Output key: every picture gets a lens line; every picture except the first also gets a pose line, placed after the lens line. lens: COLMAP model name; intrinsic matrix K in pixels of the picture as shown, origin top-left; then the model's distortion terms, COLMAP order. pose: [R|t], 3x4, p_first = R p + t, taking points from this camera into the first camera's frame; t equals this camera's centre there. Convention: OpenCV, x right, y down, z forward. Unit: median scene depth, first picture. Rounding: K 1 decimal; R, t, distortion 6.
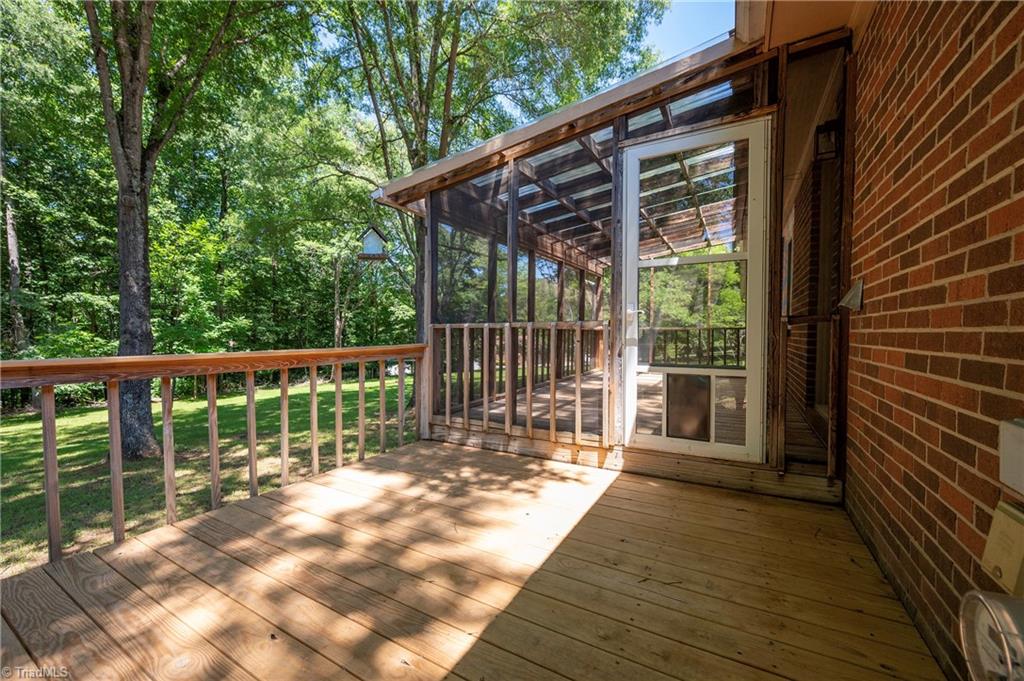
lens RADIAL K [[402.5, 0, 512.0], [0, 402.5, 340.5], [0, 0, 1]] dist [-0.000531, -0.000015]
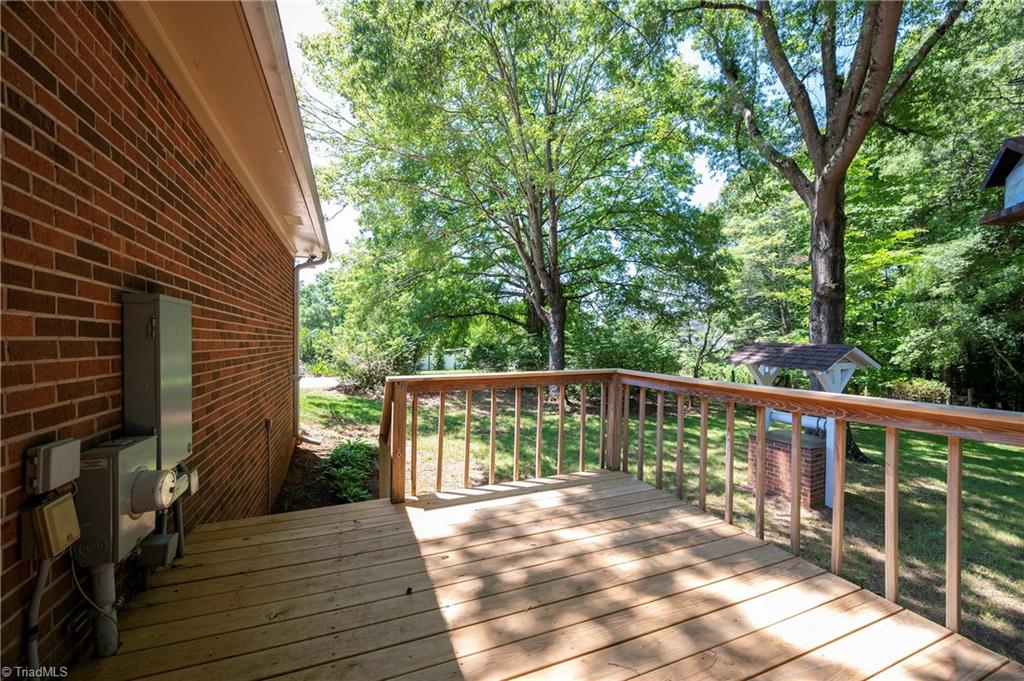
lens RADIAL K [[402.5, 0, 512.0], [0, 402.5, 340.5], [0, 0, 1]] dist [-0.000531, -0.000015]
pose [[-0.611469, -0.002574, -0.791265, 0.596643], [-0.016845, 0.999810, 0.009765, -0.113644], [0.791089, 0.019300, -0.611396, 1.495731]]
